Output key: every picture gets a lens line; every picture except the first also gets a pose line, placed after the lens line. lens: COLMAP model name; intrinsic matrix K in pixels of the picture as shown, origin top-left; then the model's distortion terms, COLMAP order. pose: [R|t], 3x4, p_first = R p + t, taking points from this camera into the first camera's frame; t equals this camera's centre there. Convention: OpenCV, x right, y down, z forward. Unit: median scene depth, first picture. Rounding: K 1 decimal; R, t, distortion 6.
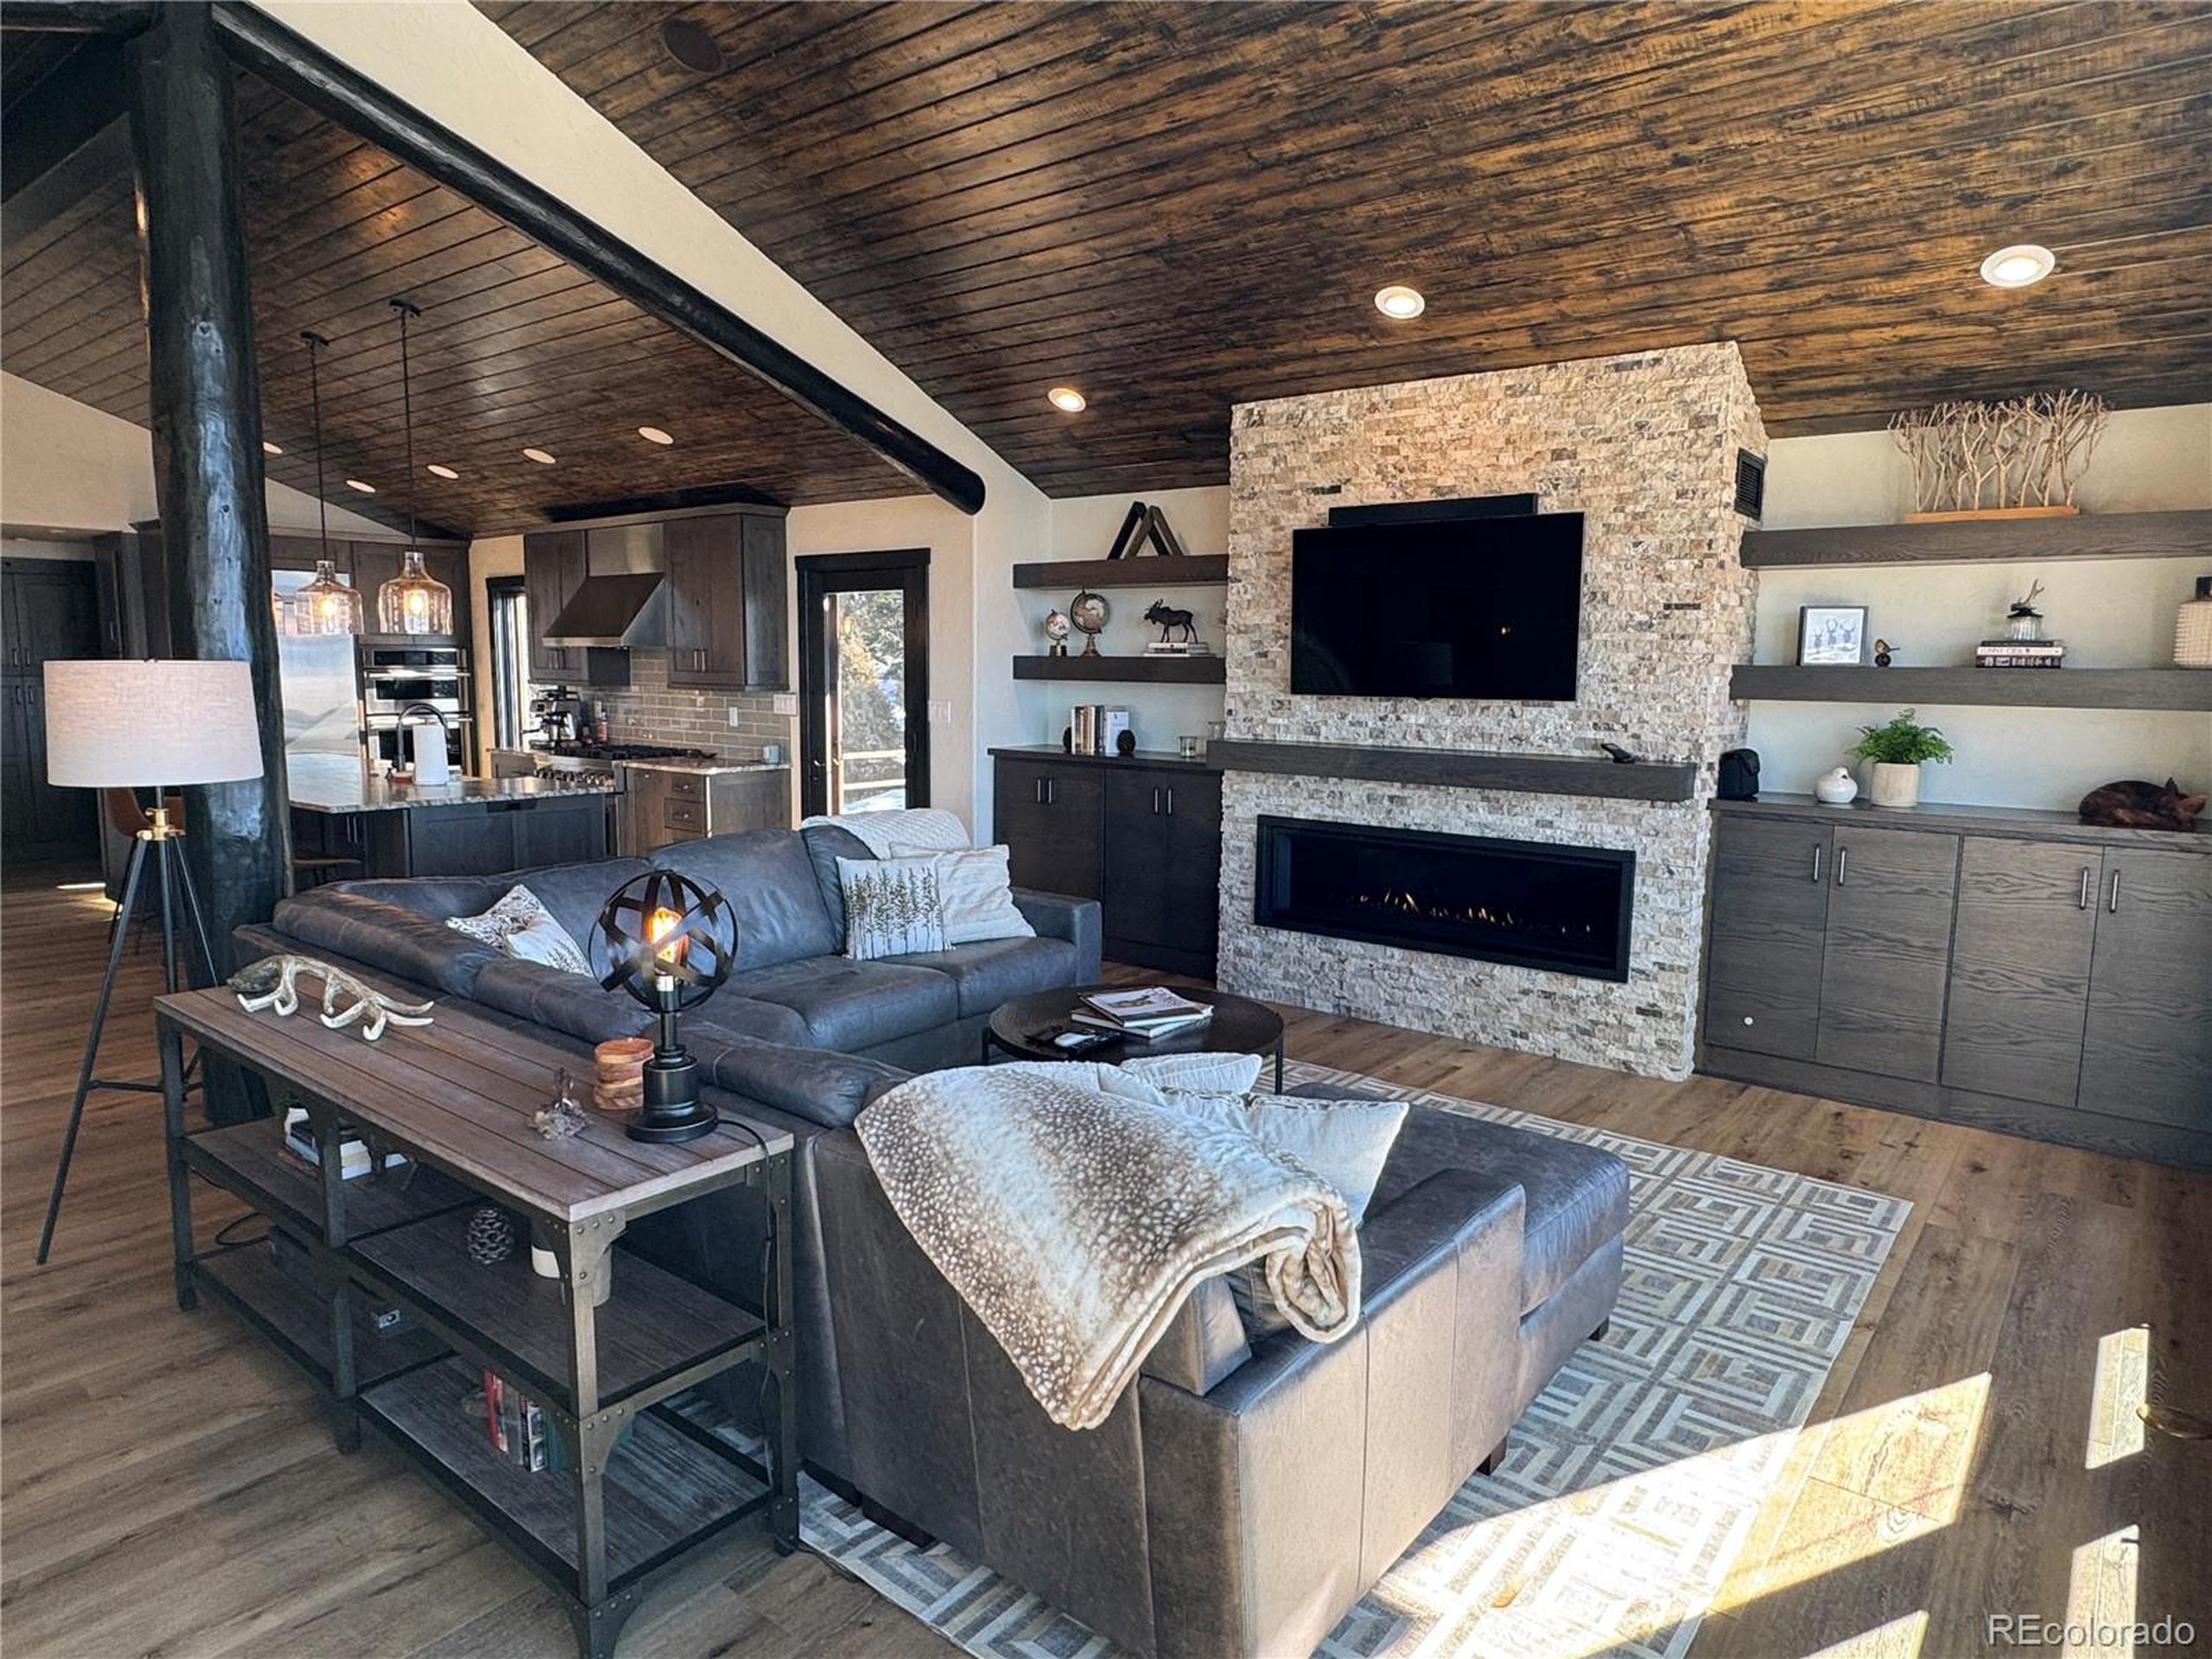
lens RADIAL K [[1338.3, 0, 1094.7], [0, 1338.3, 817.9], [0, 0, 1]] dist [0.004746, 0.001024]
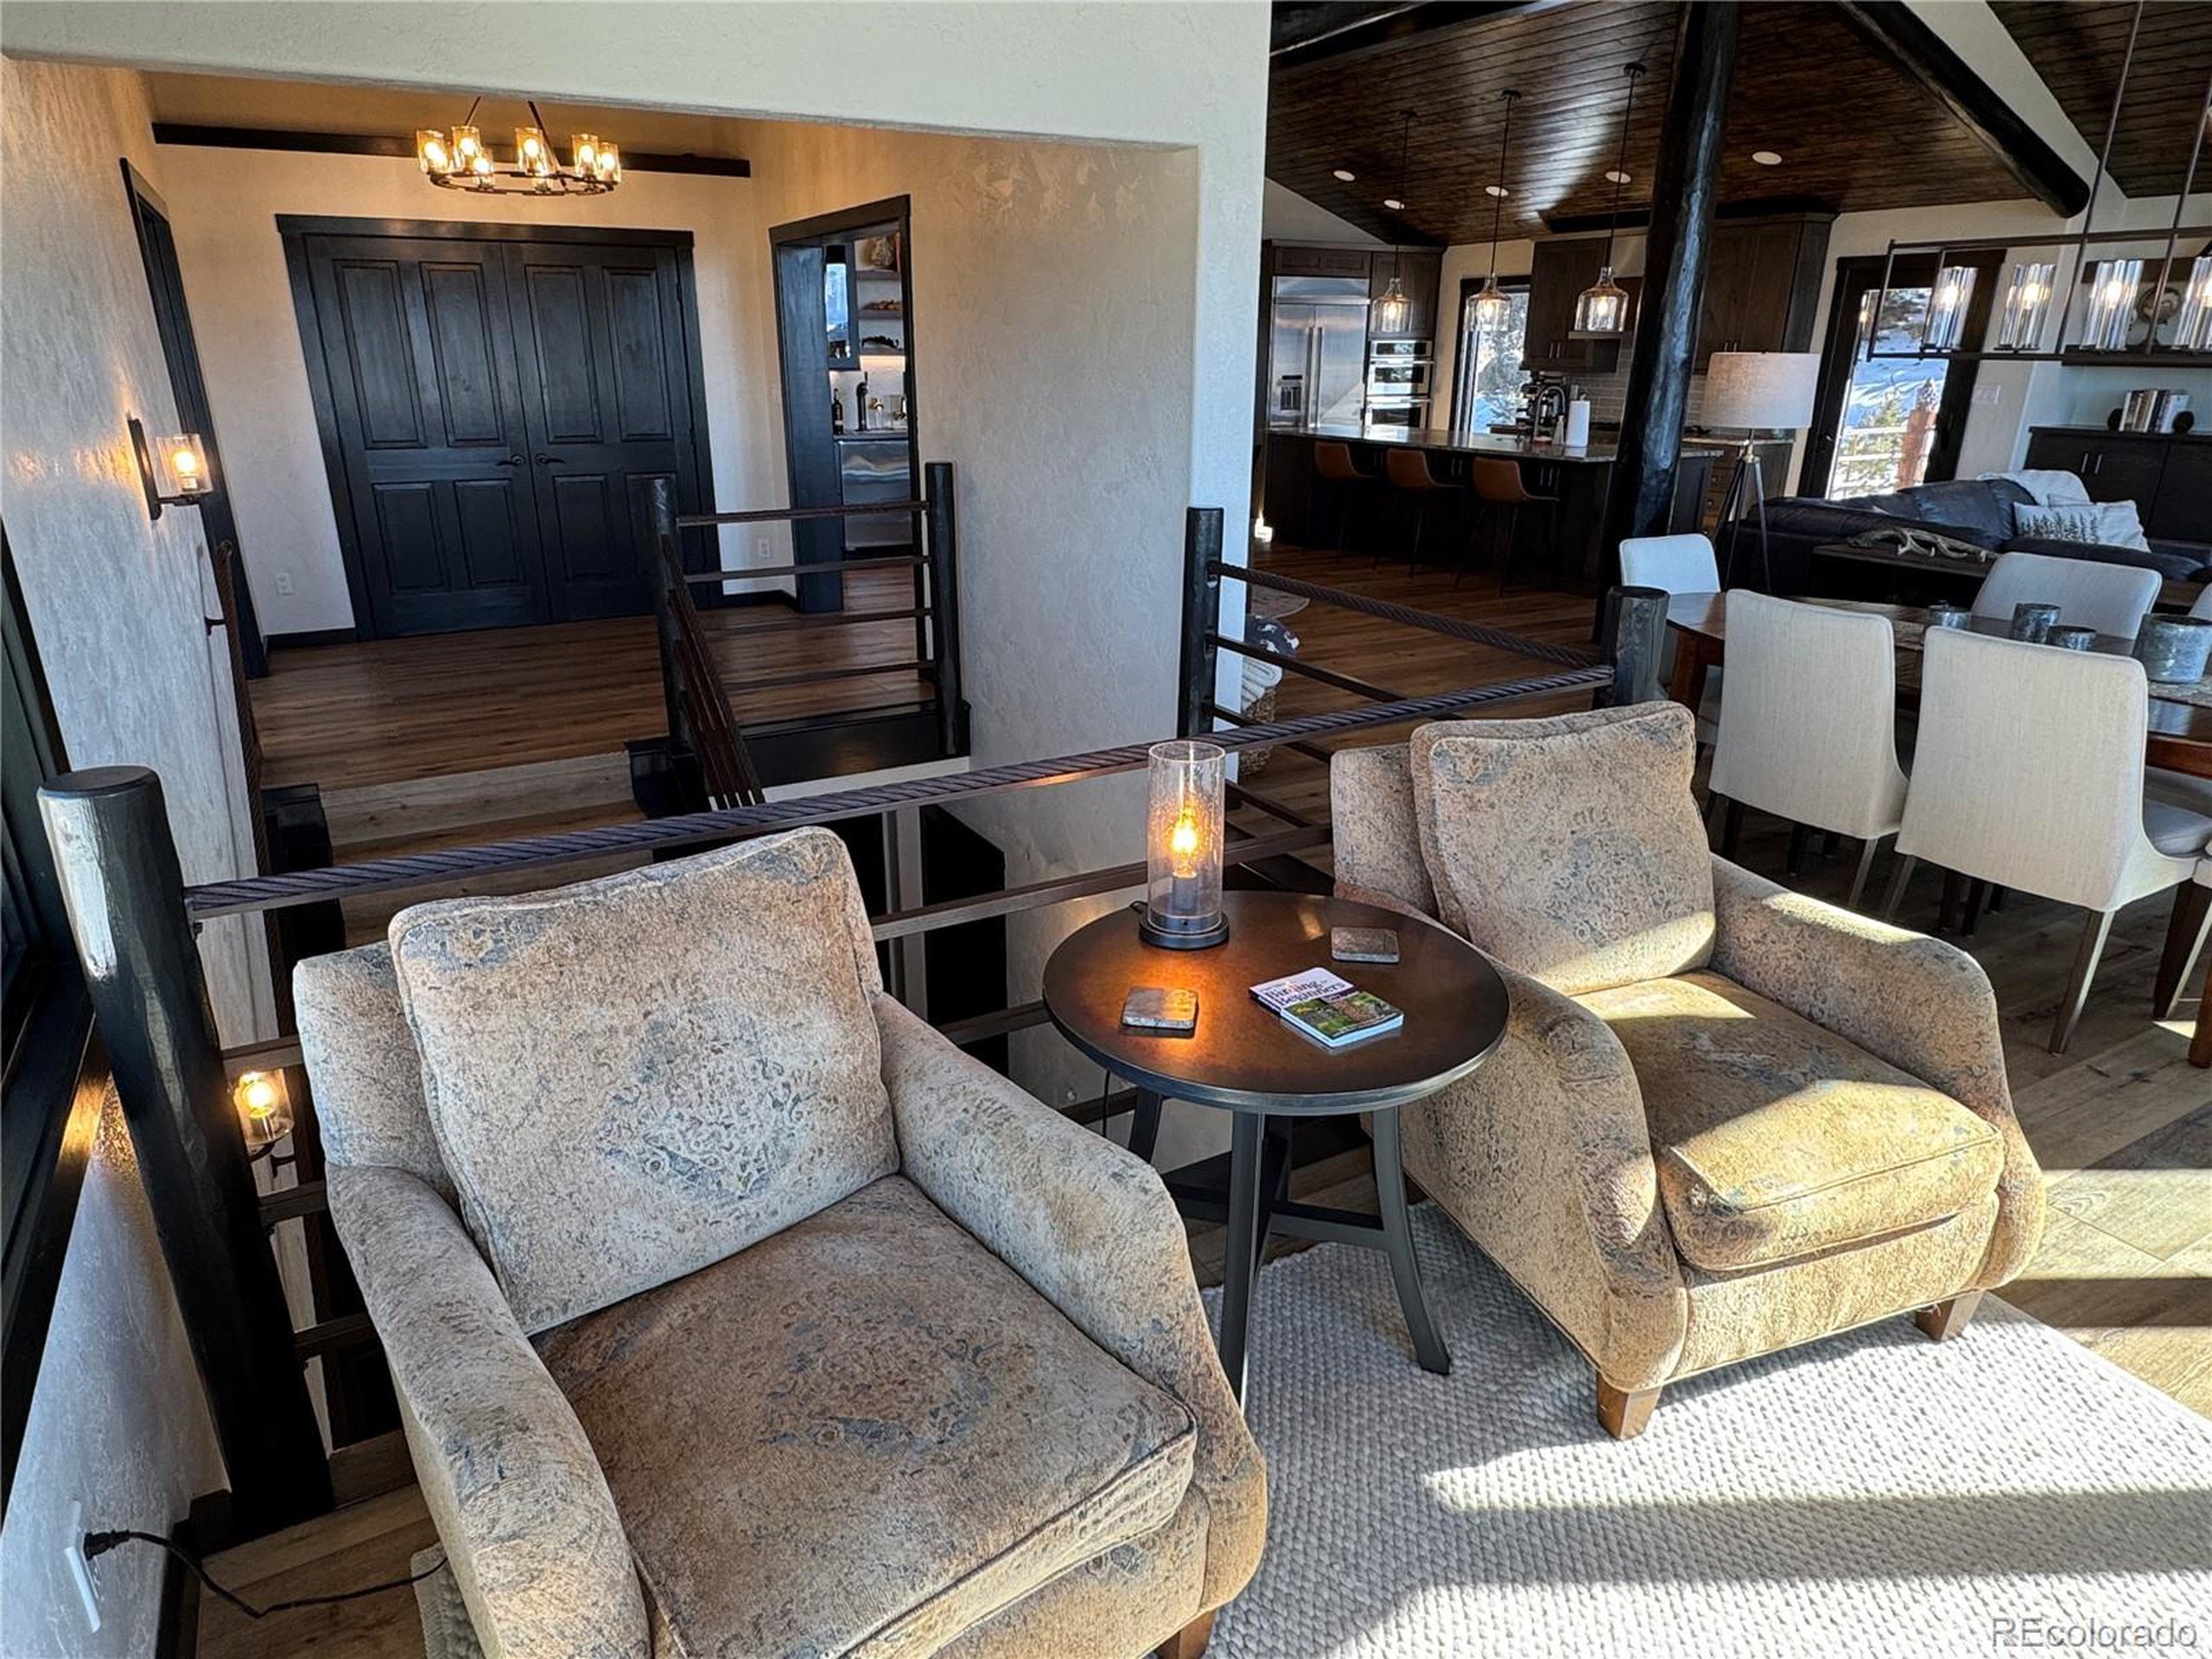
lens RADIAL K [[1338.3, 0, 1099.7], [0, 1338.3, 821.8], [0, 0, 1]] dist [0.004746, 0.001024]
pose [[0.931493, 0.118883, -0.343785, -0.545597], [-0.040080, 0.972876, 0.227829, 0.070762], [0.361545, -0.198442, 0.910992, -0.635093]]
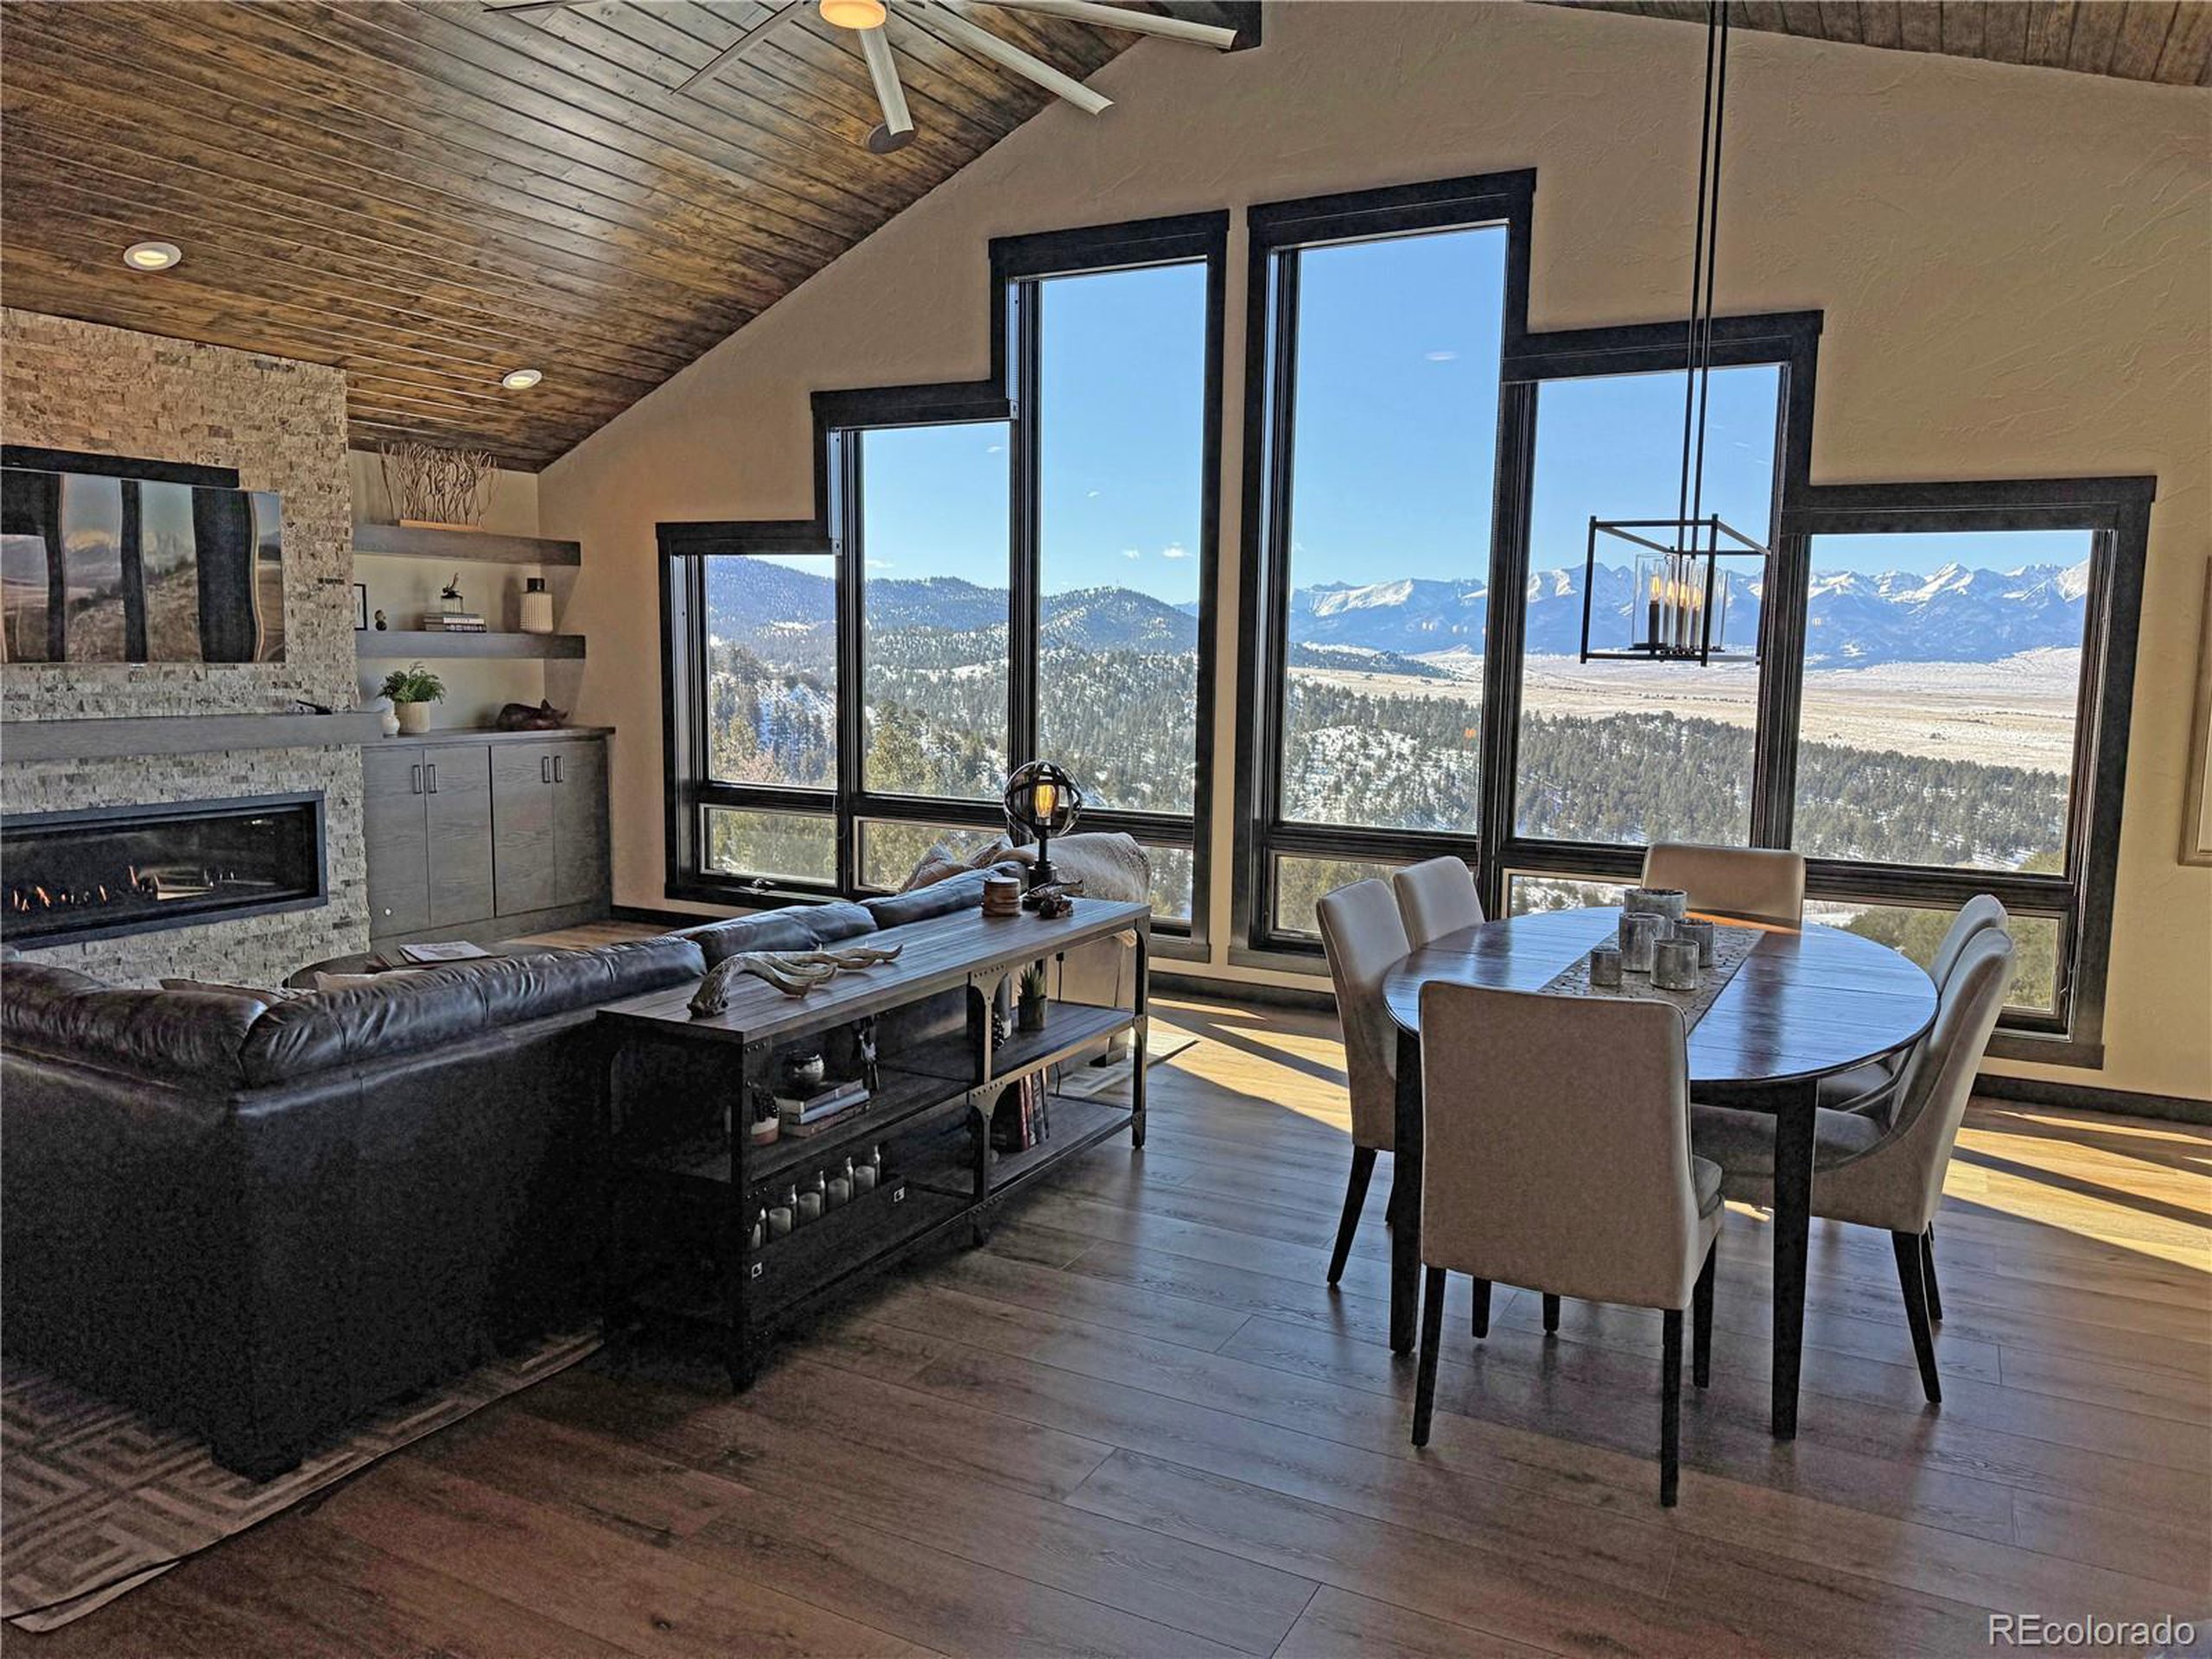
lens RADIAL K [[1540.3, 0, 1088.1], [0, 1540.3, 834.0], [0, 0, 1]] dist [0.051500, -0.055049]
pose [[-0.172283, -0.128703, 0.976603, -0.984283], [0.105260, 0.983346, 0.148161, -0.064541], [-0.979407, 0.128323, -0.155867, 0.534215]]
